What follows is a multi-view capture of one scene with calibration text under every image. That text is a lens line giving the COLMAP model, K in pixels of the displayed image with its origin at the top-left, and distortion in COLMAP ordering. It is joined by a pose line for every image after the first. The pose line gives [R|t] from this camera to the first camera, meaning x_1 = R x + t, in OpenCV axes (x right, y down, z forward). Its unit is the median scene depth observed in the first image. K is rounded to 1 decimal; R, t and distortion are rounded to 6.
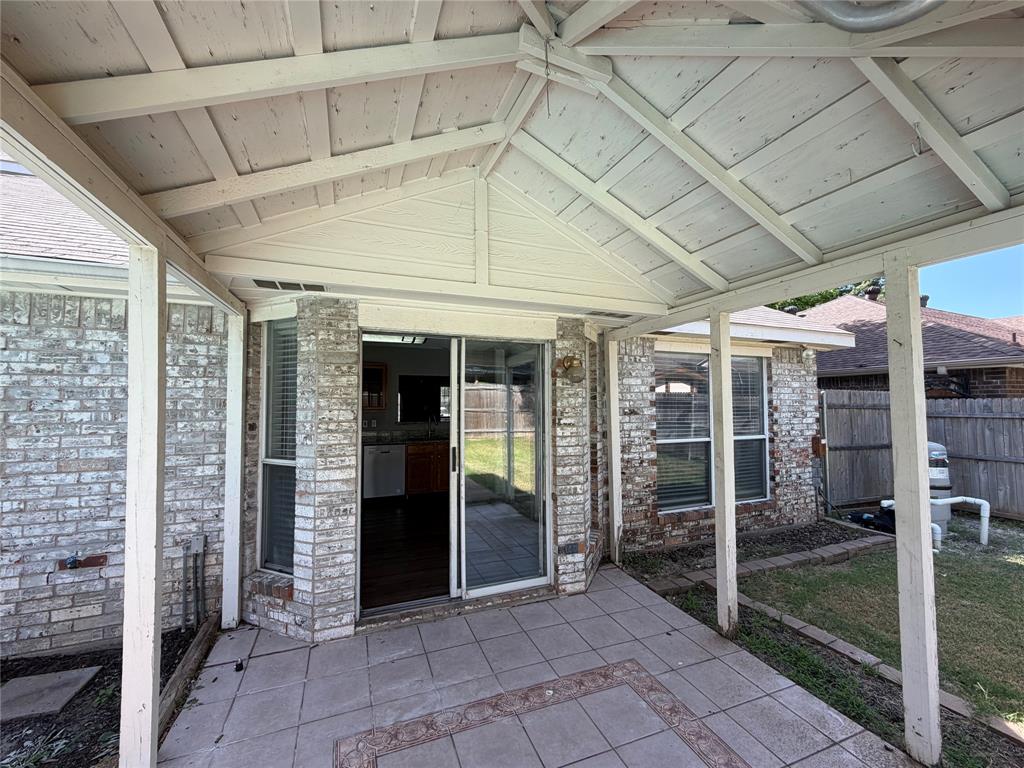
lens RADIAL K [[408.7, 0, 510.3], [0, 408.7, 385.4], [0, 0, 1]] dist [0.000310, -0.000347]
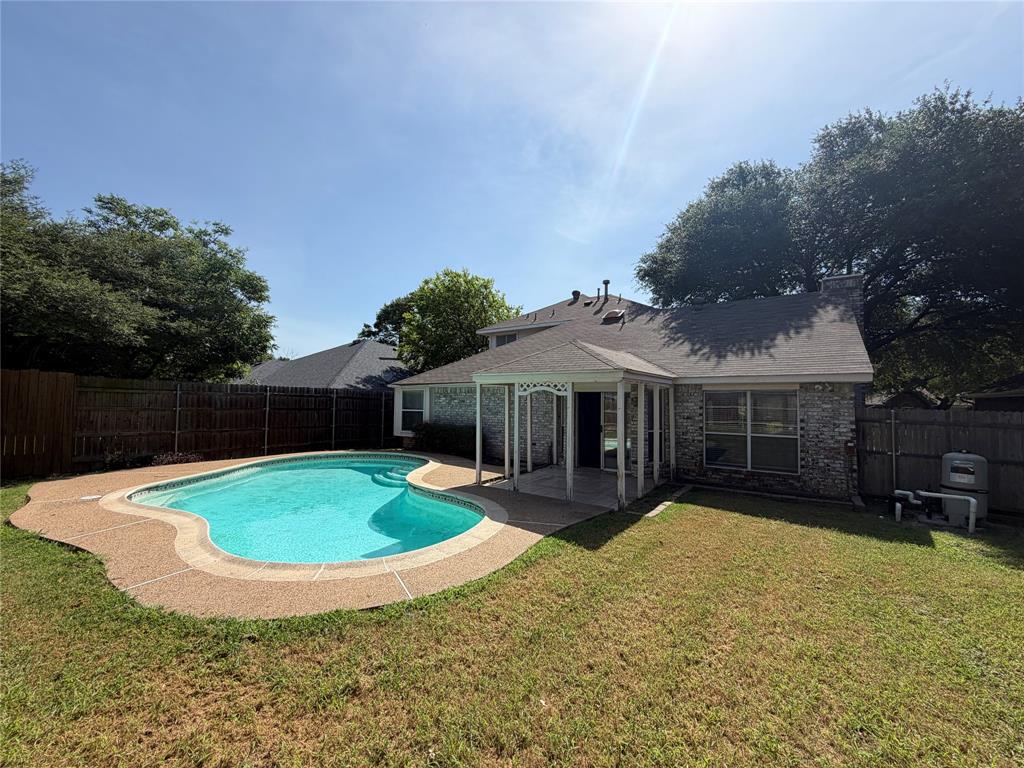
lens RADIAL K [[408.7, 0, 510.3], [0, 408.7, 385.4], [0, 0, 1]] dist [0.000310, -0.000347]
pose [[0.544979, -0.022834, -0.838139, 1.385717], [0.020347, 0.999695, -0.014006, -0.085662], [0.838203, -0.009421, 0.545277, -0.885090]]
